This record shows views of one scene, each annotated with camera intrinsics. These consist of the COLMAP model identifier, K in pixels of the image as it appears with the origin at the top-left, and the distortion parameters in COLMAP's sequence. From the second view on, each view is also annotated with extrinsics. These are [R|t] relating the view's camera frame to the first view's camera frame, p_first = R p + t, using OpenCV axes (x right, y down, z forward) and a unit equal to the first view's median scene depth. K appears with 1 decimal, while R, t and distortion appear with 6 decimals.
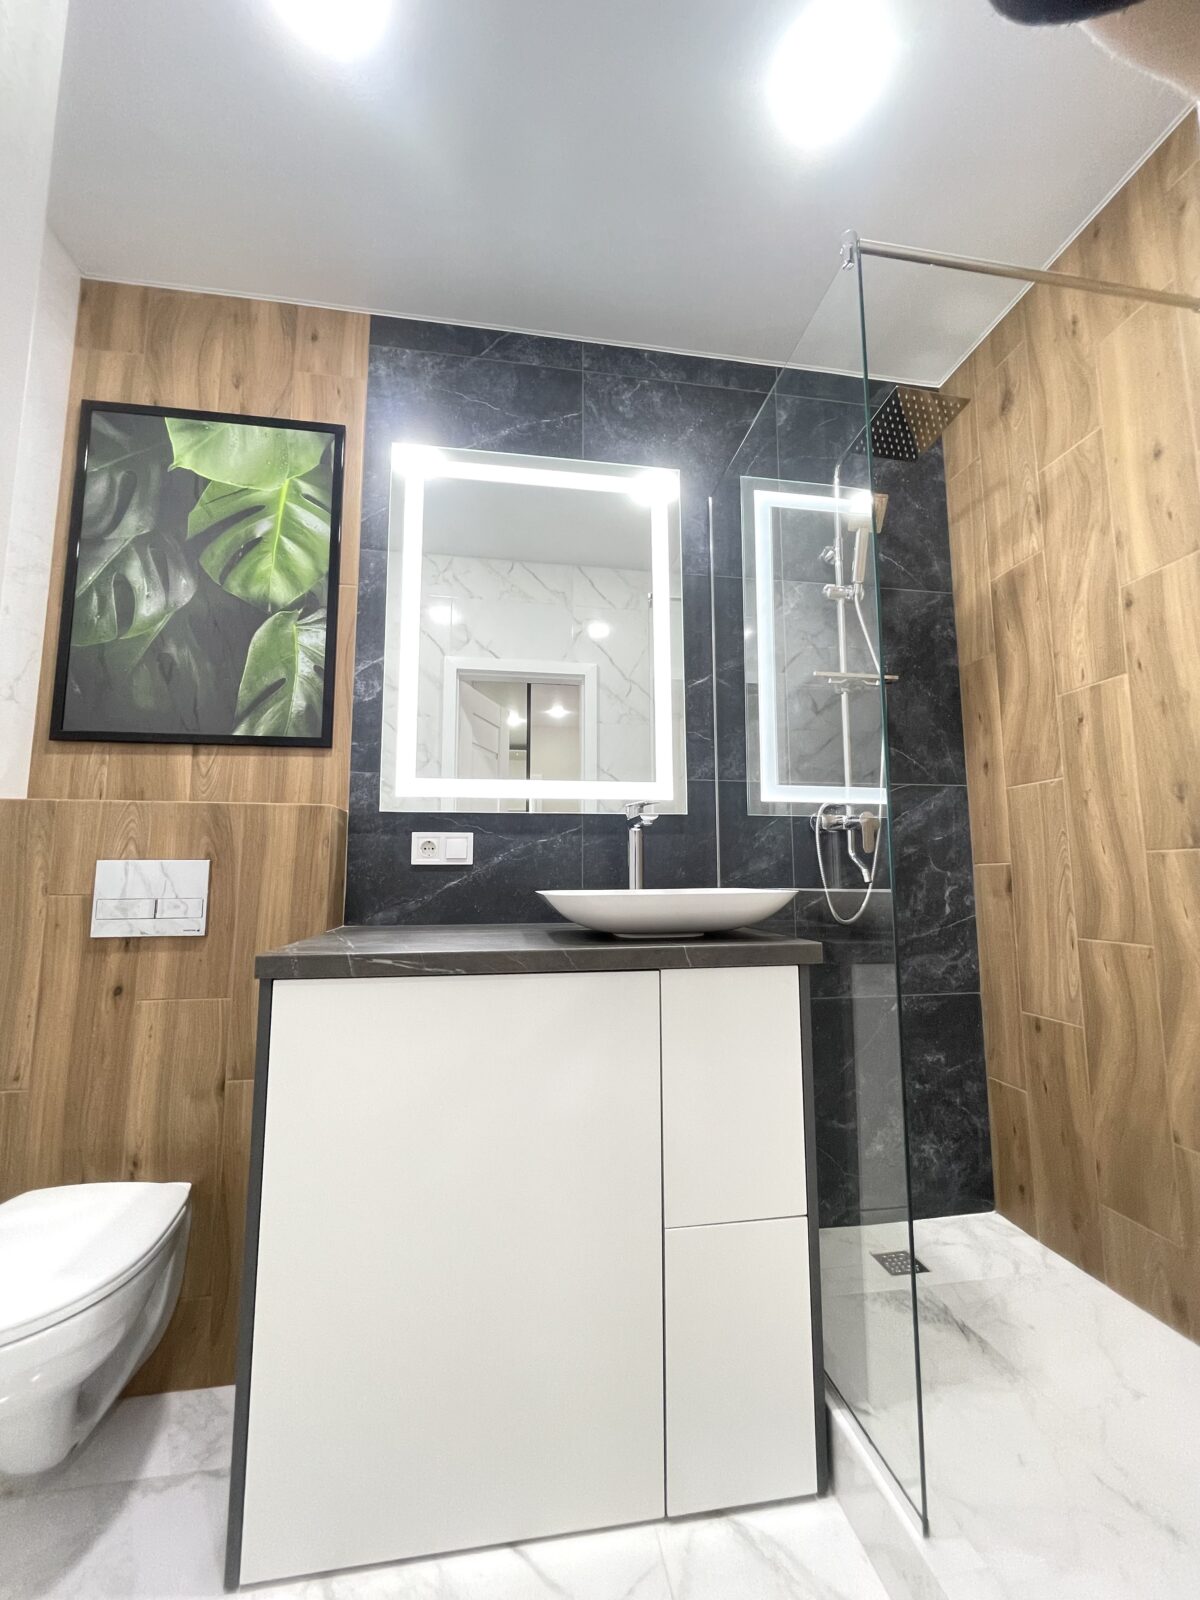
lens RADIAL K [[636.3, 0, 602.7], [0, 636.3, 816.5], [0, 0, 1]] dist [-0.008725, 0.001133]
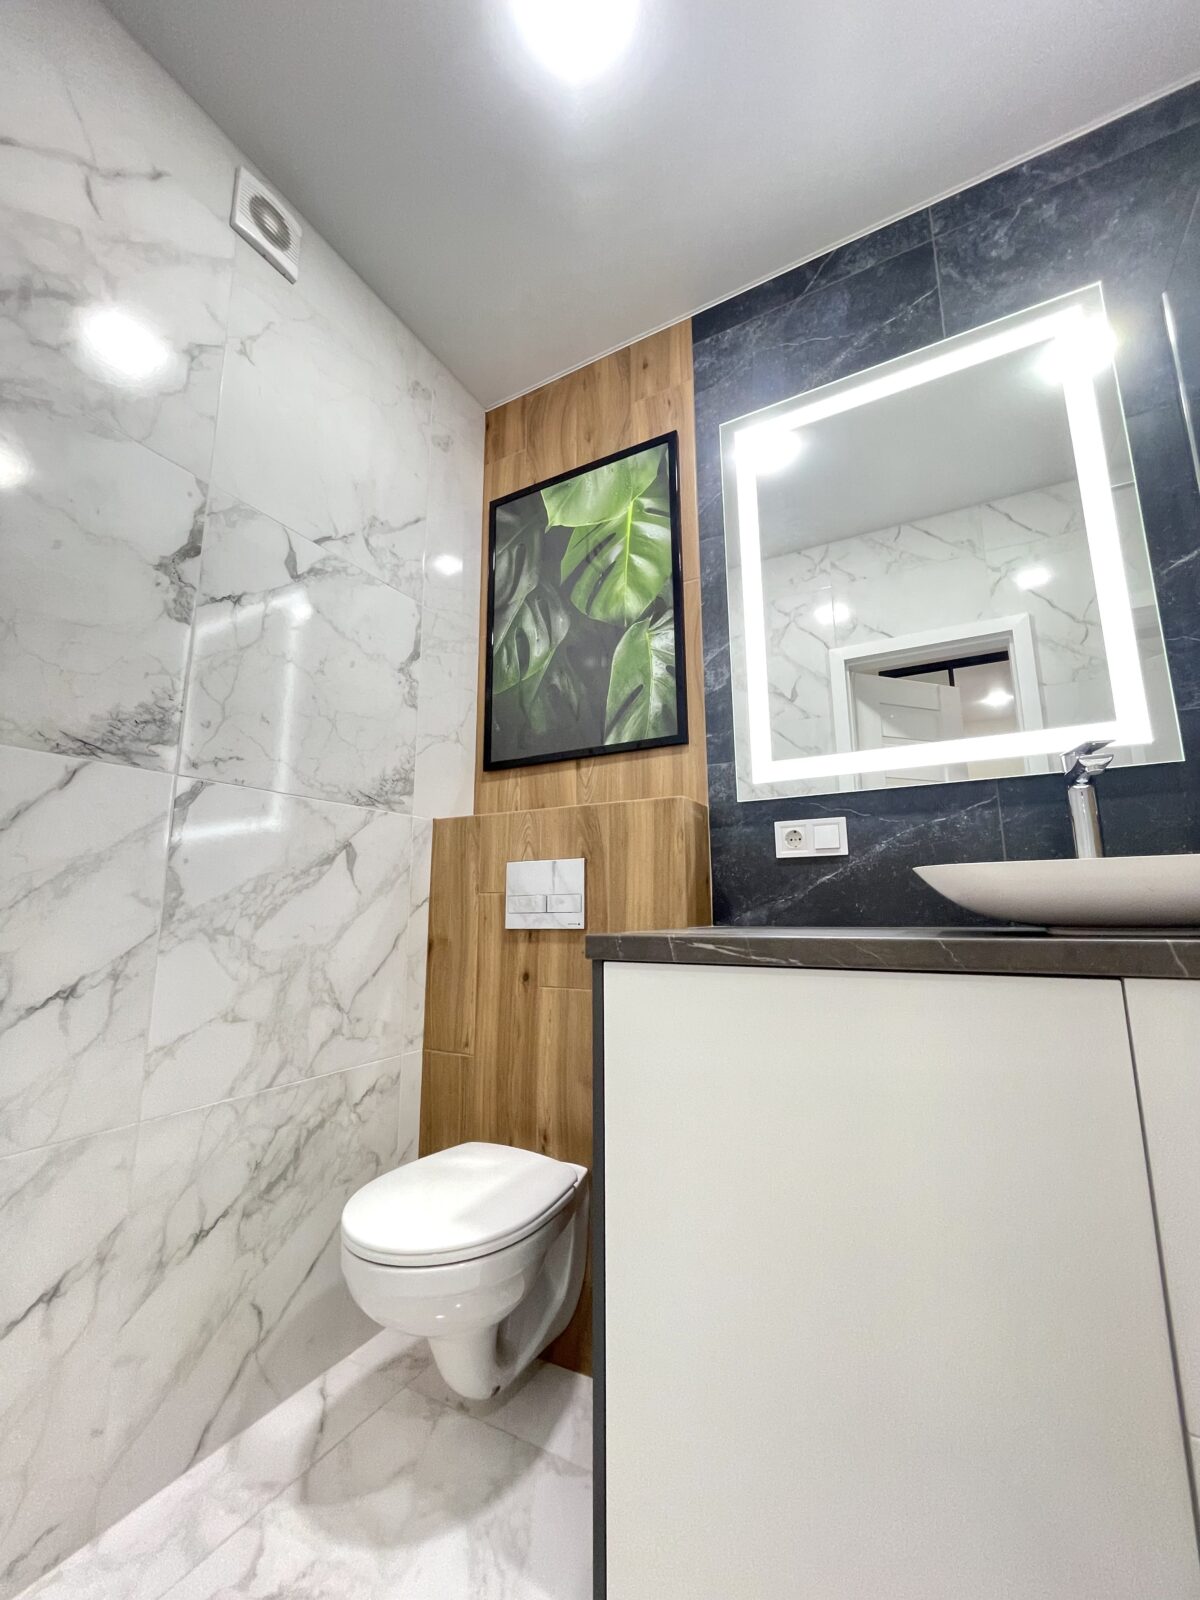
lens RADIAL K [[636.3, 0, 608.1], [0, 636.3, 811.1], [0, 0, 1]] dist [-0.008725, 0.001133]
pose [[0.788700, -0.104307, -0.605866, 0.061129], [0.067973, 0.994255, -0.082687, 0.068290], [0.611010, 0.024033, 0.791258, 0.147297]]
